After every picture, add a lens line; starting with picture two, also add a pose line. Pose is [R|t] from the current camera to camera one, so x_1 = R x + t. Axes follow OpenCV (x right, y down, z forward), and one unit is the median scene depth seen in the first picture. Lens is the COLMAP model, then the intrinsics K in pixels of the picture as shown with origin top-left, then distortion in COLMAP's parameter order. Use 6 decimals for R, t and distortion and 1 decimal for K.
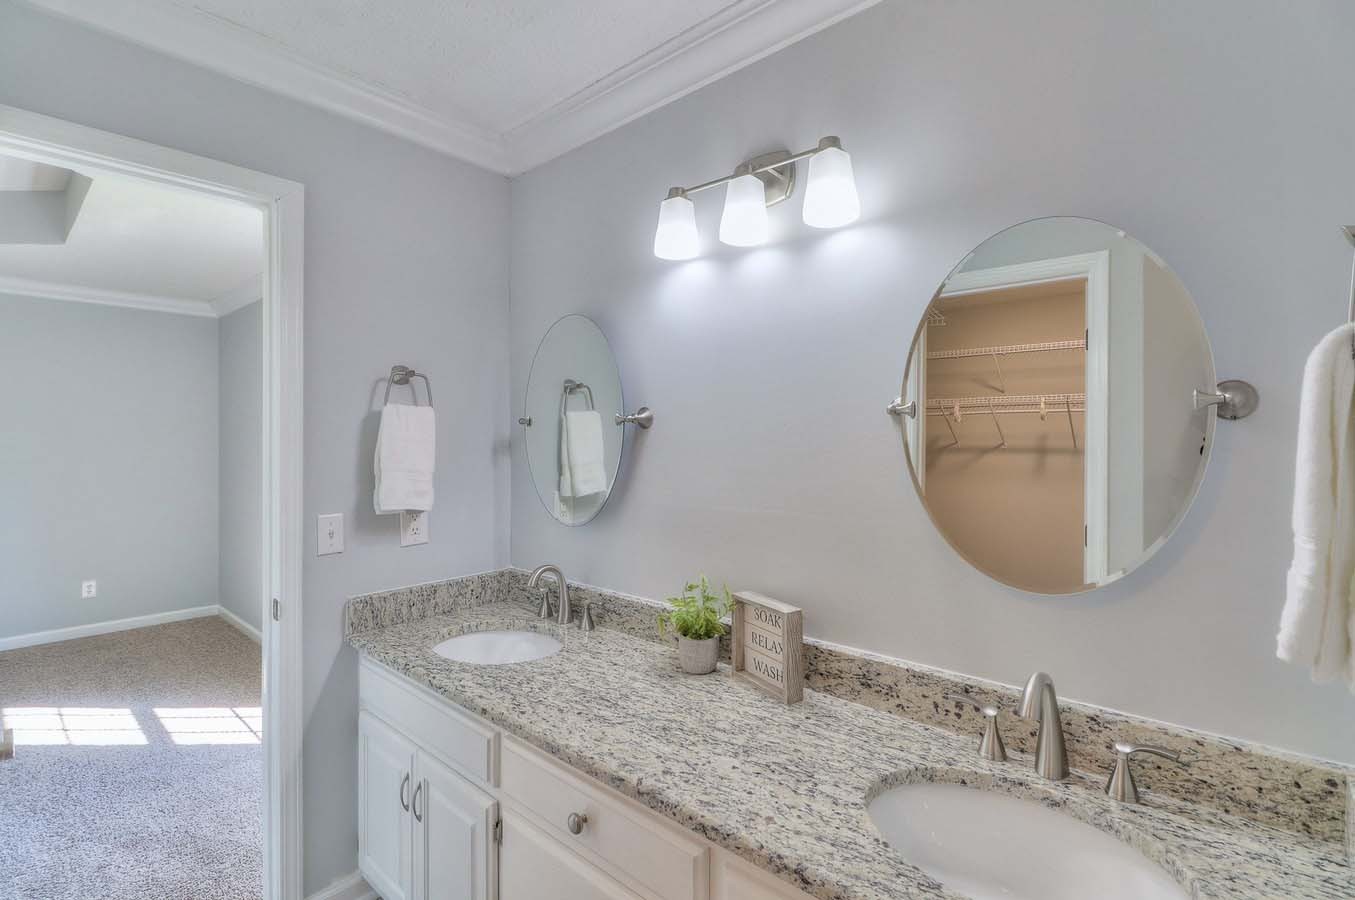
lens RADIAL K [[623.8, 0, 677.5], [0, 623.8, 435.9], [0, 0, 1]] dist [0.012617, -0.016073]
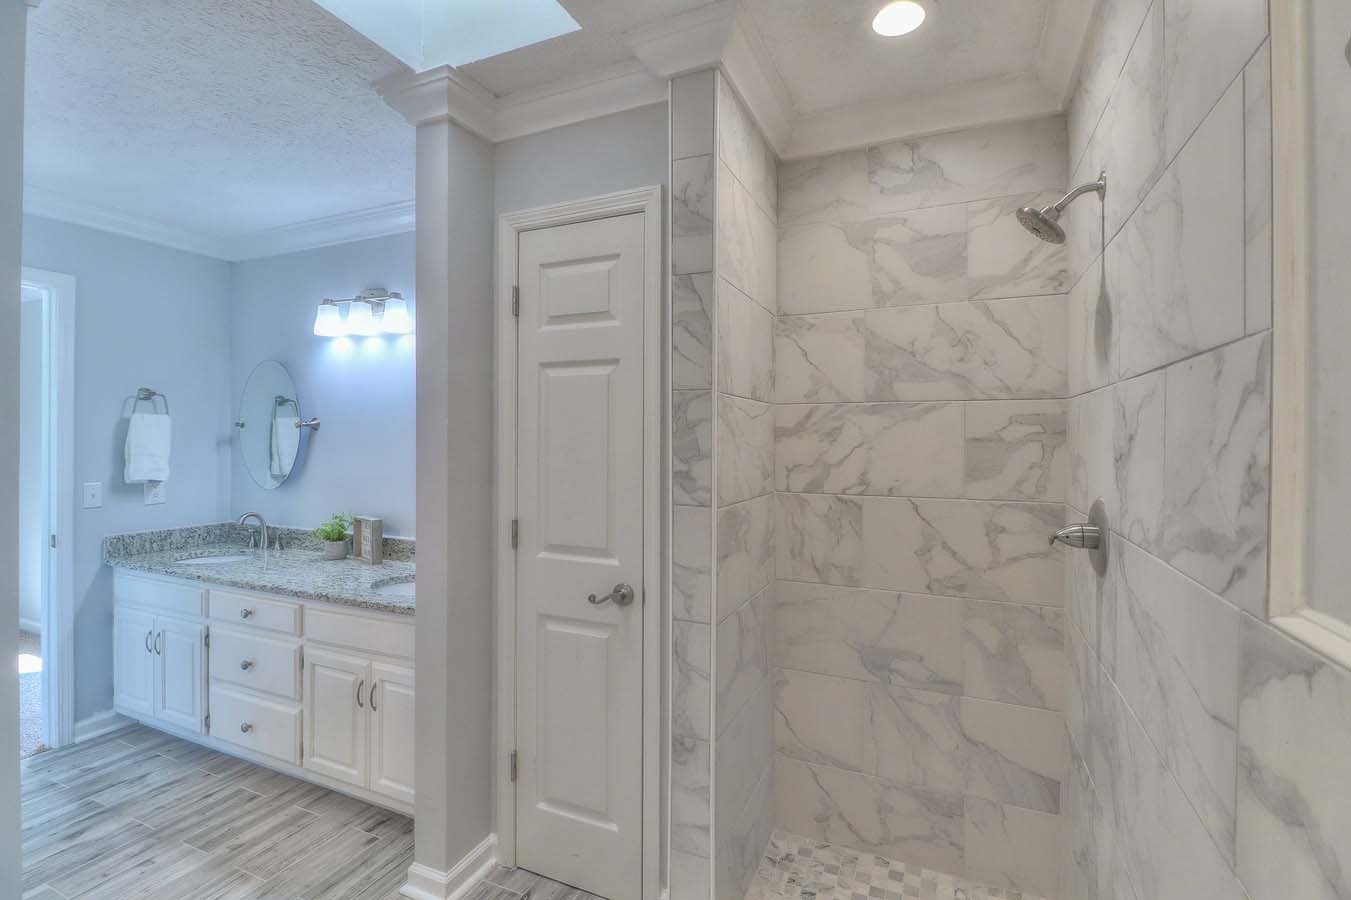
lens RADIAL K [[622.0, 0, 675.5], [0, 622.0, 435.9], [0, 0, 1]] dist [0.012617, -0.016073]
pose [[0.954939, 0.005060, 0.296760, 0.374626], [-0.005570, 0.999984, 0.000871, -0.002336], [-0.296751, -0.002485, 0.954952, -0.909290]]
